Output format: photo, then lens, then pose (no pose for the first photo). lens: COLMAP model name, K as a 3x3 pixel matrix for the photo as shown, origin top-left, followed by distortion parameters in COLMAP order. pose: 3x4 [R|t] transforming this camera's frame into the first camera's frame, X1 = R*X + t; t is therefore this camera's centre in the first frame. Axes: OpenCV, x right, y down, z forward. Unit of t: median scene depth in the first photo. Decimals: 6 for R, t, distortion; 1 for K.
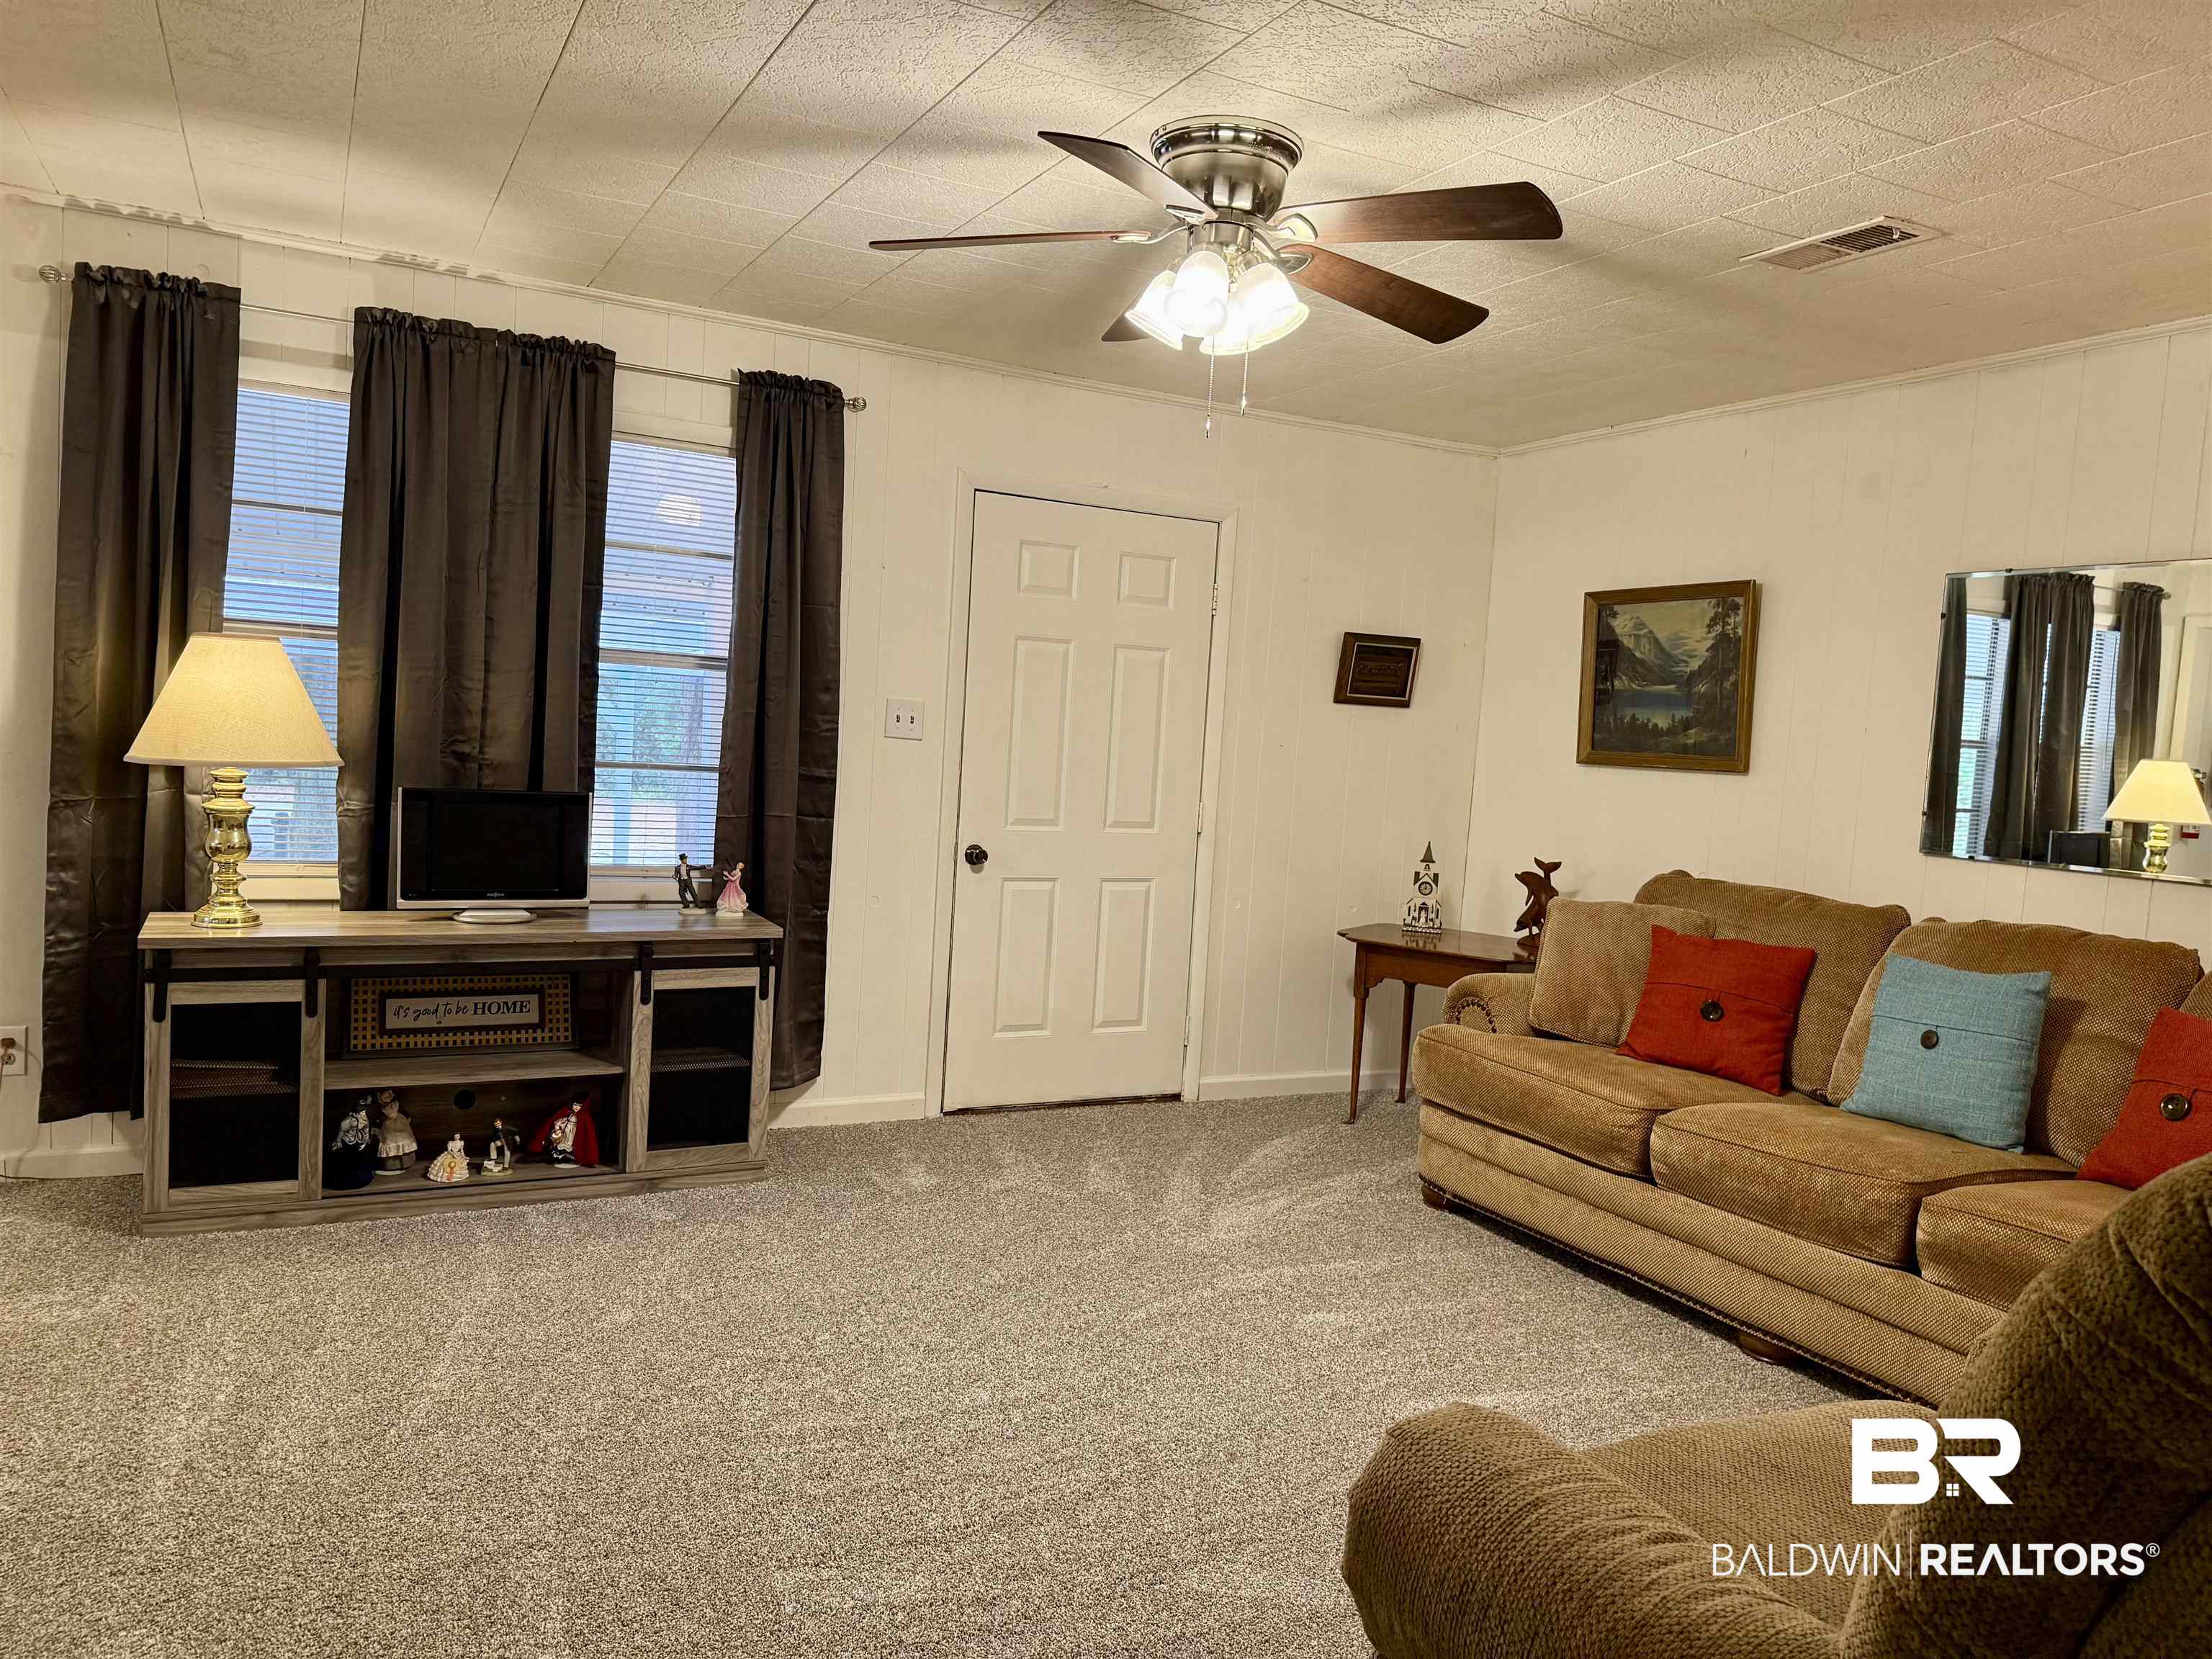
lens RADIAL K [[1532.3, 0, 1090.8], [0, 1532.3, 840.8], [0, 0, 1]] dist [0.047693, -0.079976]
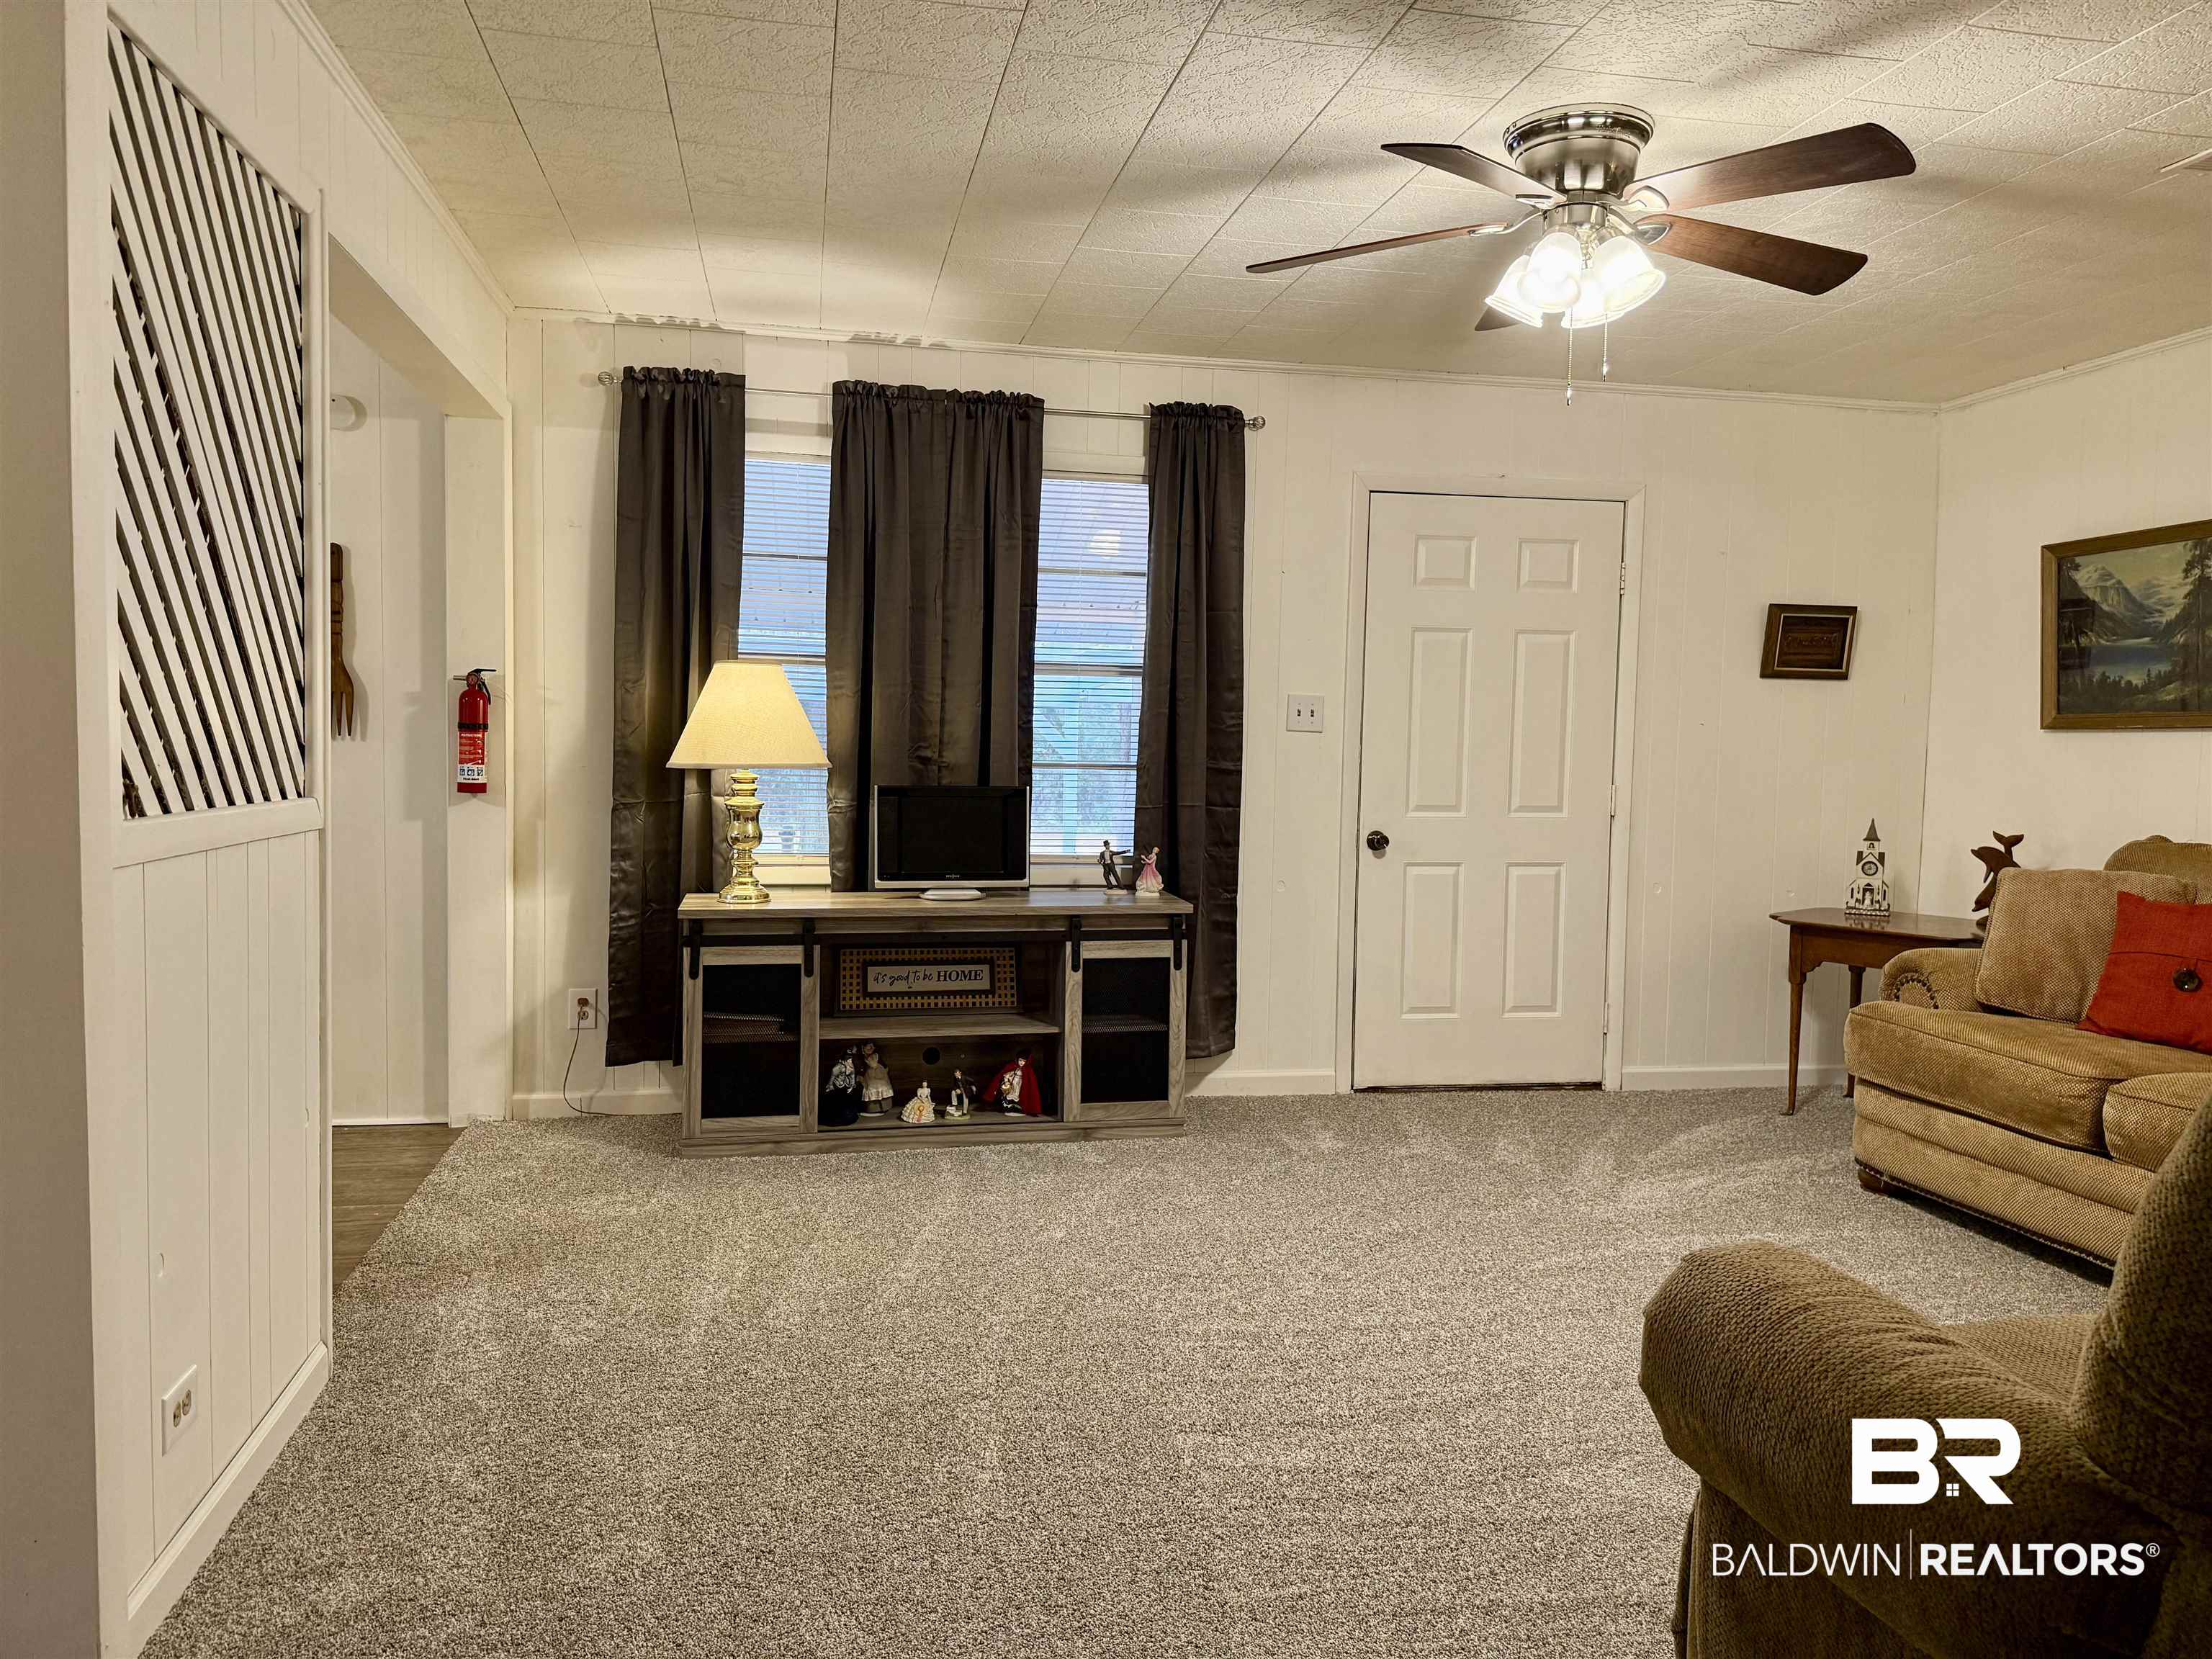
lens RADIAL K [[1523.1, 0, 1106.0], [0, 1523.1, 829.5], [0, 0, 1]] dist [0.101947, -0.138452]
pose [[0.960561, -0.026802, -0.276774, 0.043825], [0.018273, 0.999277, -0.033350, 0.041509], [0.277468, 0.026977, 0.960356, -0.071489]]
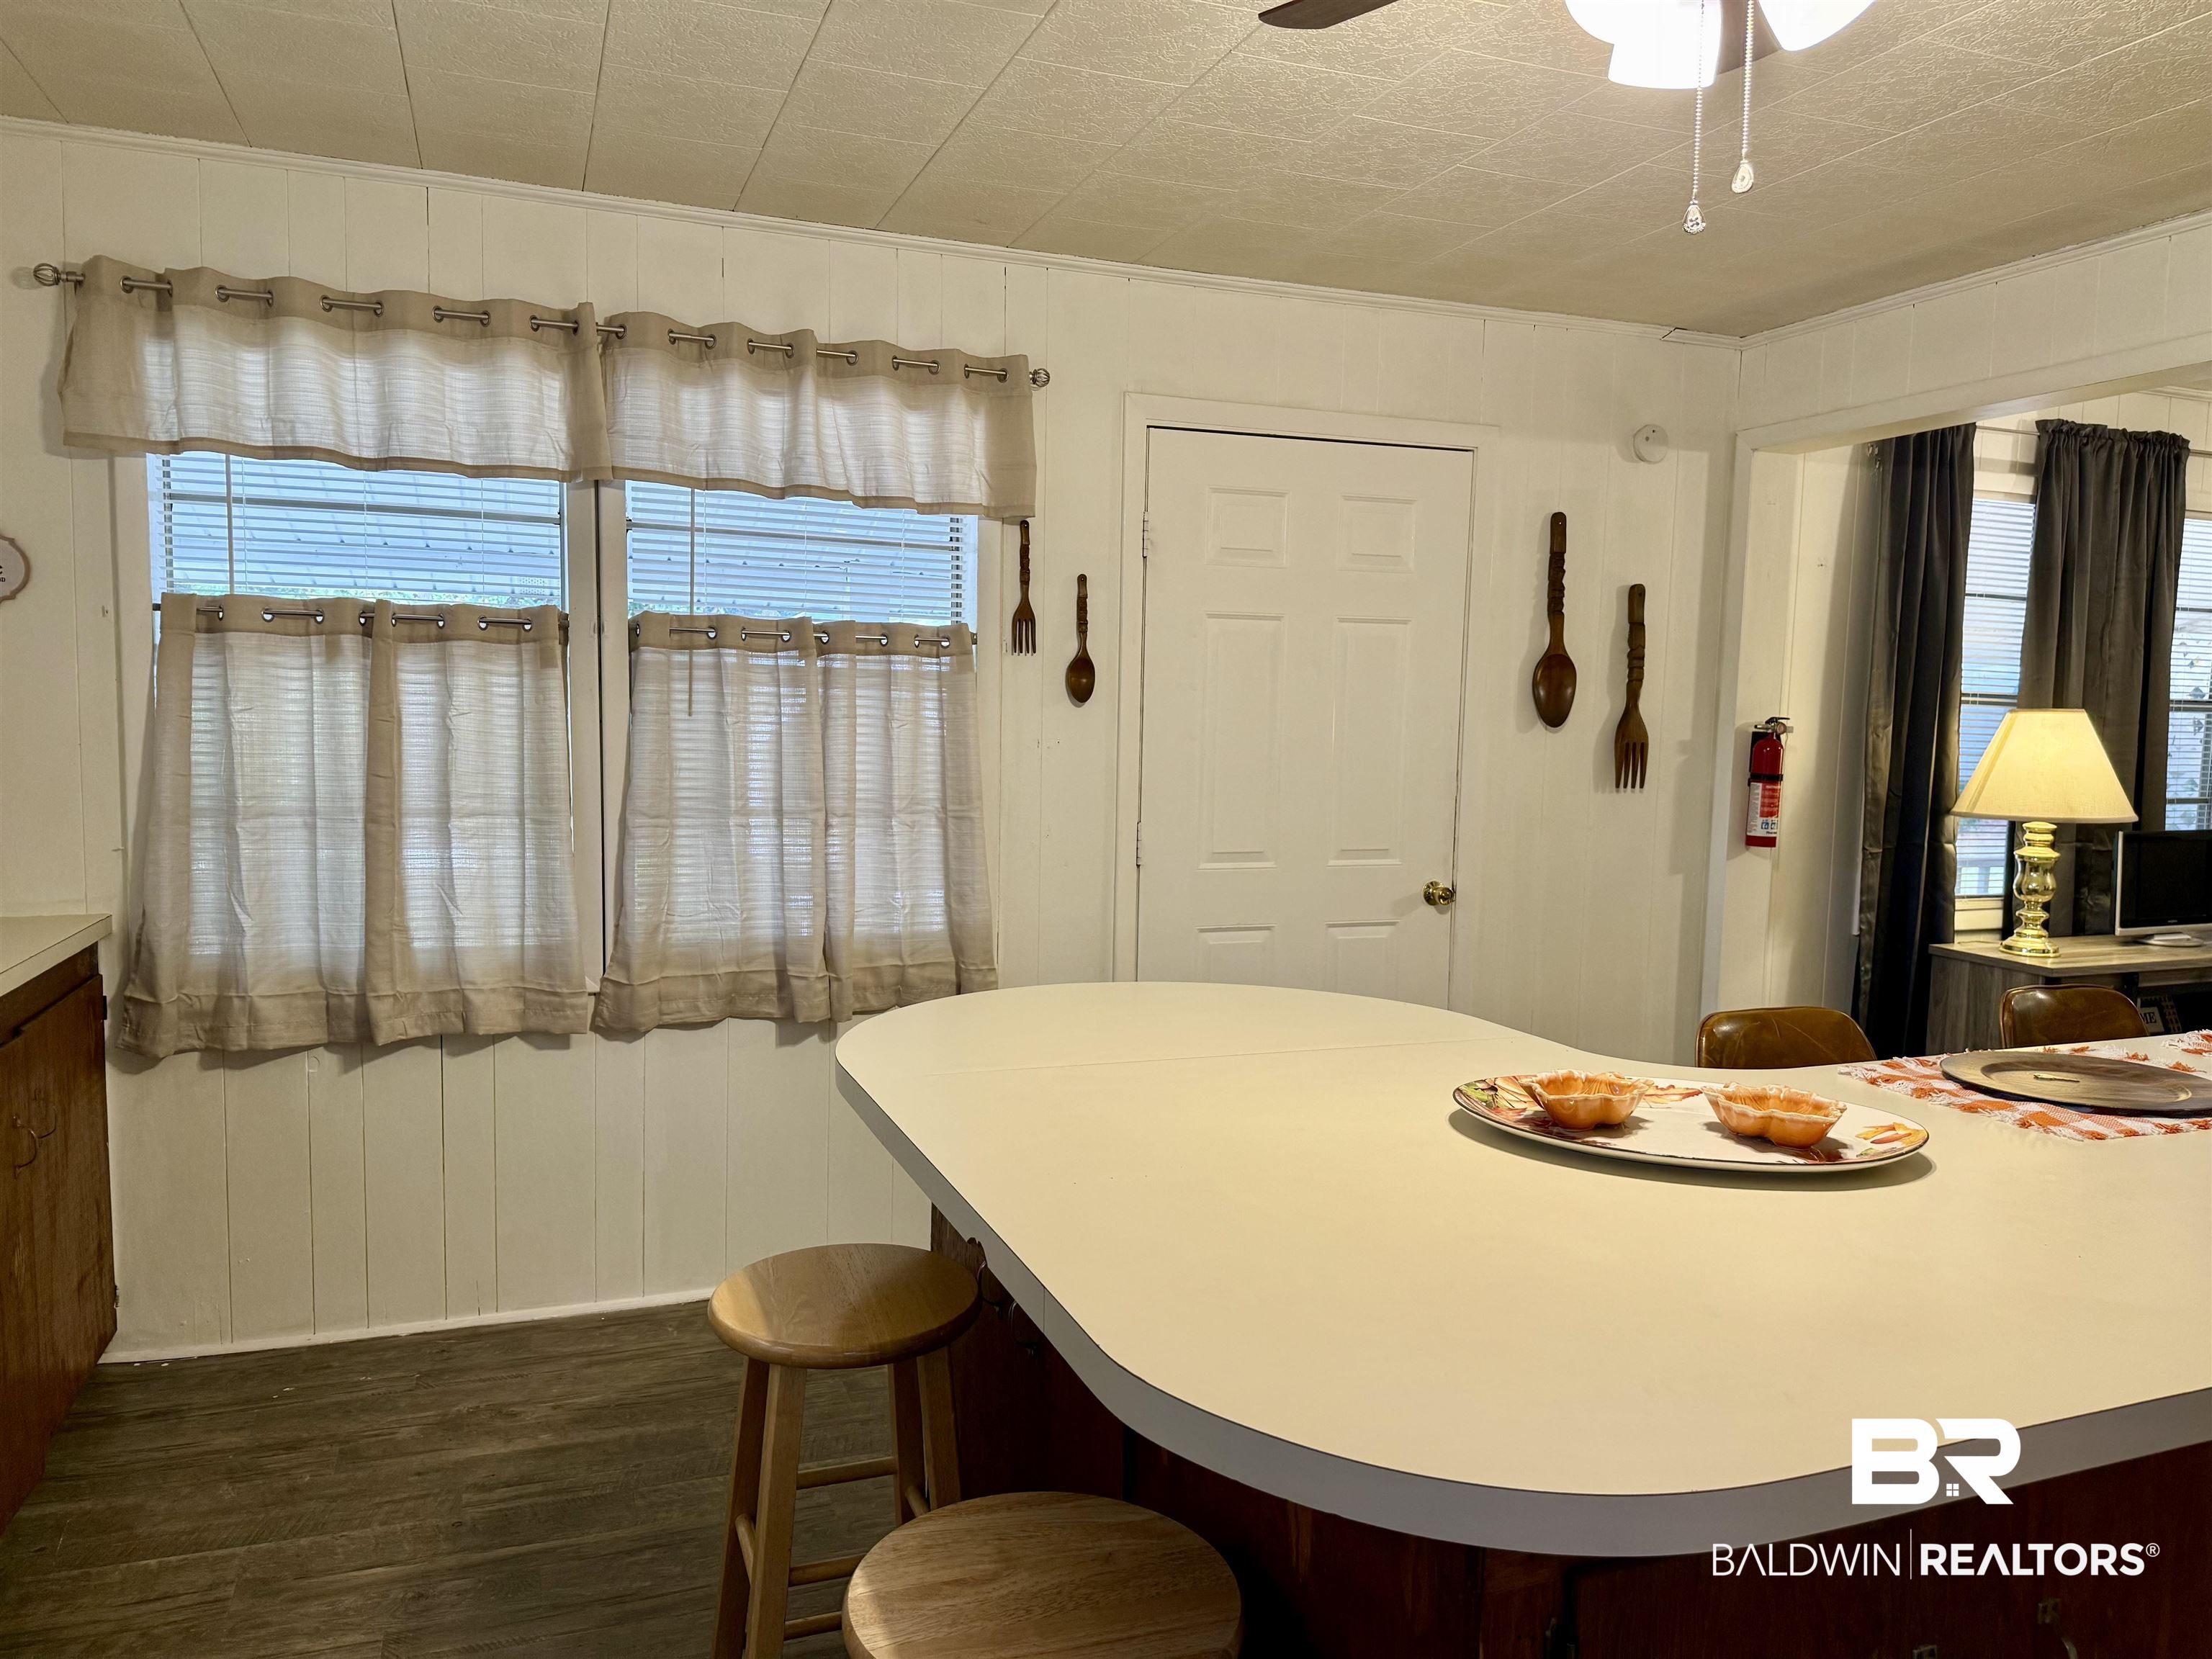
lens RADIAL K [[1532.3, 0, 1090.8], [0, 1532.3, 840.8], [0, 0, 1]] dist [0.047693, -0.079976]
pose [[0.992166, -0.029898, -0.121299, -1.073227], [0.031056, 0.999488, 0.007666, -0.060516], [0.121008, -0.011373, 0.992586, -0.251275]]
